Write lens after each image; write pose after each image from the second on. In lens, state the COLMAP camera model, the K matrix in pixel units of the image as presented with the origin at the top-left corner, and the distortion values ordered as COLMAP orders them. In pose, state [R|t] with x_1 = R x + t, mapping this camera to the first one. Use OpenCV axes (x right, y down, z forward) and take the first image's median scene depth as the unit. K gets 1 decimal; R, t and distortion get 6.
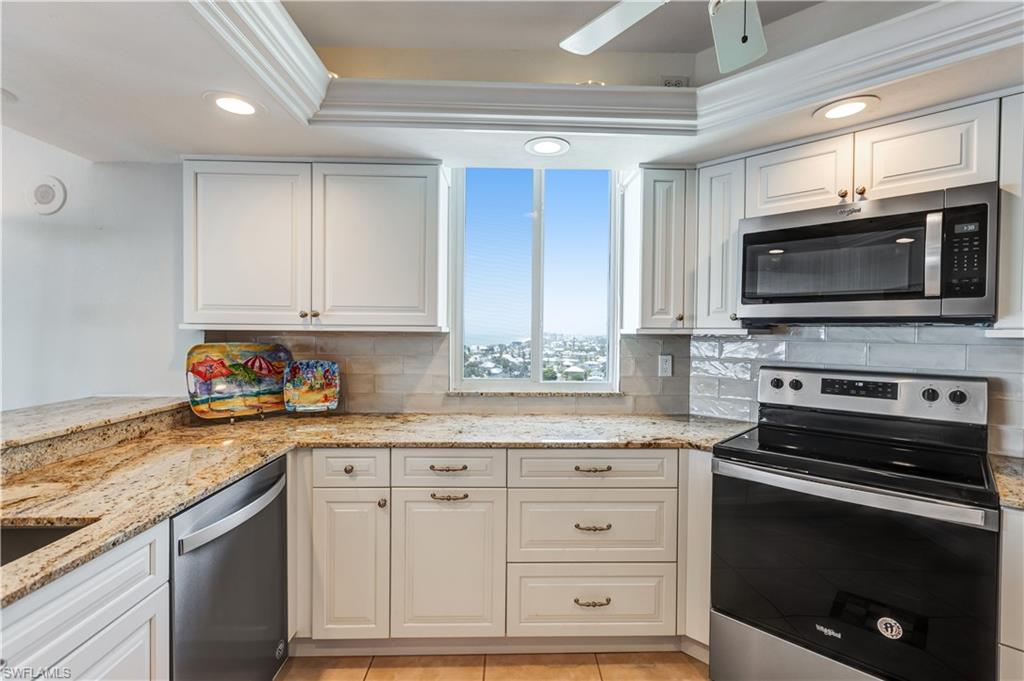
lens RADIAL K [[475.3, 0, 516.4], [0, 475.3, 339.2], [0, 0, 1]] dist [0.004156, 0.000250]
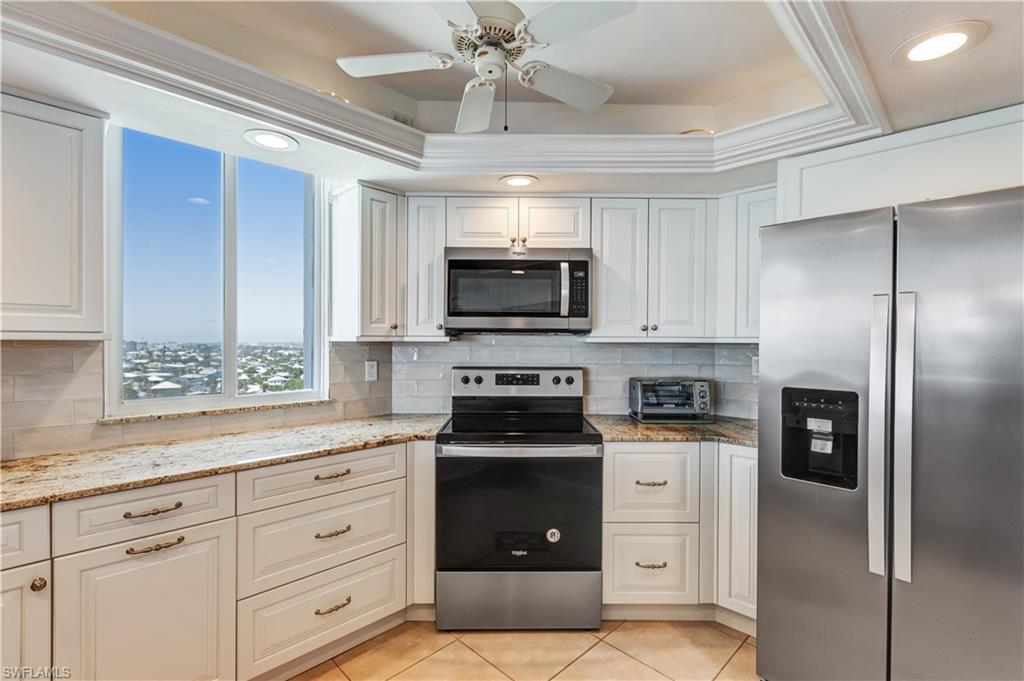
lens RADIAL K [[475.3, 0, 519.5], [0, 475.3, 344.9], [0, 0, 1]] dist [0.004156, 0.000250]
pose [[0.715353, -0.011192, 0.698673, -0.256612], [0.012900, 0.999913, 0.002810, -0.001831], [-0.698644, 0.007003, 0.715435, -0.003247]]
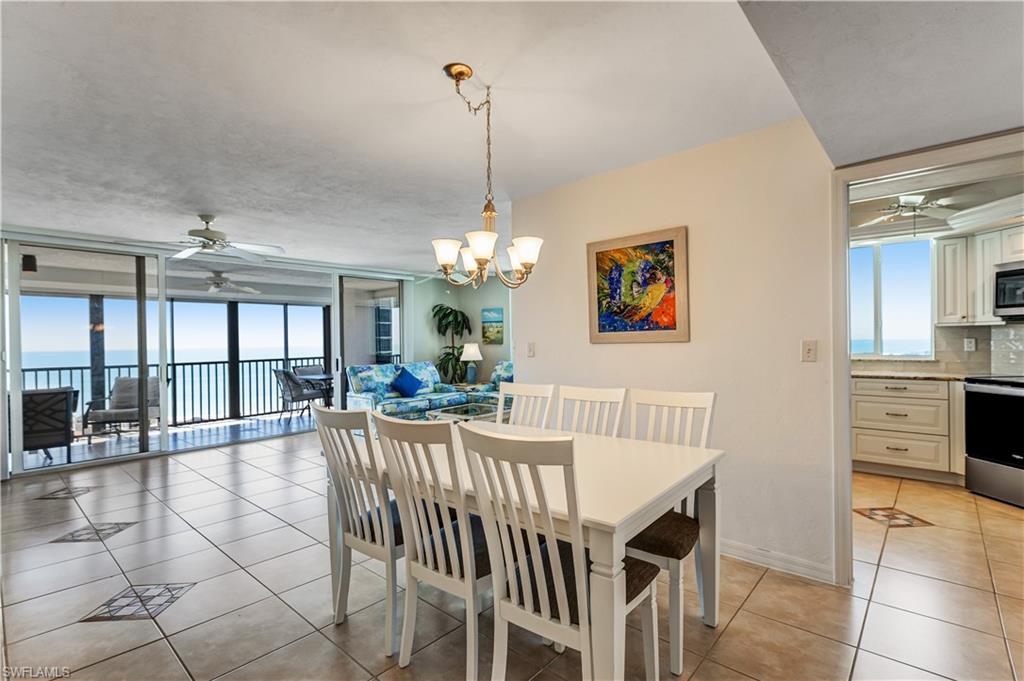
lens RADIAL K [[475.3, 0, 516.9], [0, 475.3, 345.7], [0, 0, 1]] dist [0.004156, 0.000250]
pose [[0.730780, -0.009307, -0.682550, 0.384387], [0.007952, 0.999955, -0.005121, 0.073054], [0.682567, -0.001685, 0.730821, -1.787952]]
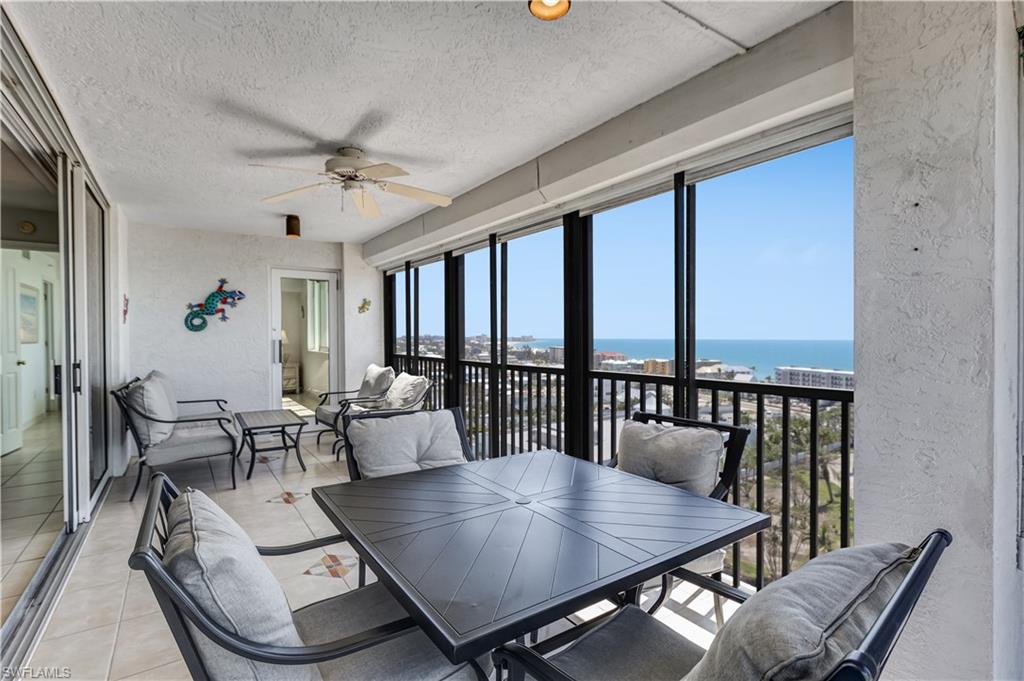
lens RADIAL K [[475.3, 0, 506.5], [0, 475.3, 338.6], [0, 0, 1]] dist [0.004156, 0.000250]
pose [[-0.832834, -0.003003, -0.553514, -3.580608], [-0.016851, 0.999659, 0.019931, 0.026784], [0.553266, 0.025927, -0.832601, 1.025235]]
